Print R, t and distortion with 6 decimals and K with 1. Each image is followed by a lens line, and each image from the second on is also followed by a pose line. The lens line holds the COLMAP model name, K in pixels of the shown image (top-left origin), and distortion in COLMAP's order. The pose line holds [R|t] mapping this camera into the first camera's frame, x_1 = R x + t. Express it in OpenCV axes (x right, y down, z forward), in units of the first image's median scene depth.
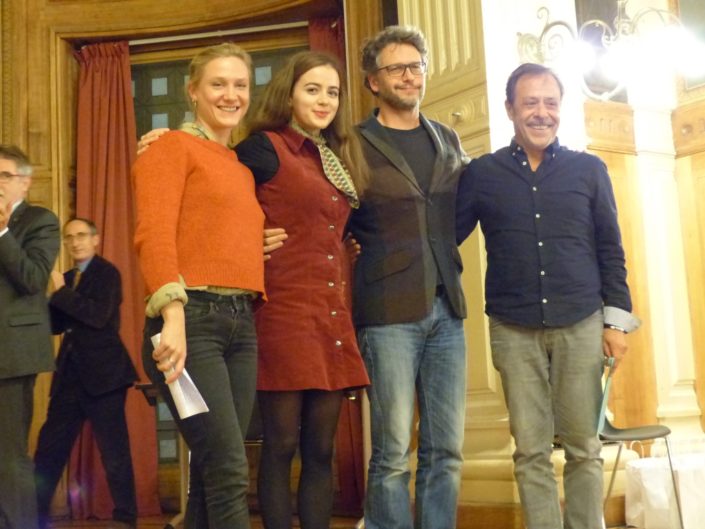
lens RADIAL K [[1116.7, 0, 348.9], [0, 1116.7, 263.1], [0, 0, 1]] dist [-0.074795, 0.113878]
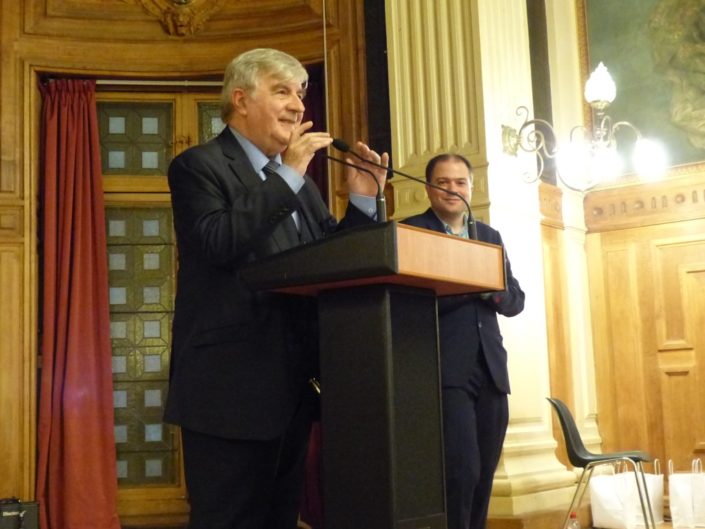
lens RADIAL K [[1116.7, 0, 348.9], [0, 1116.7, 263.1], [0, 0, 1]] dist [-0.074795, 0.113878]
pose [[0.942941, 0.061414, 0.327247, -0.312292], [-0.055261, 0.998077, -0.028074, -0.011084], [-0.328341, 0.008388, 0.944522, -0.070552]]
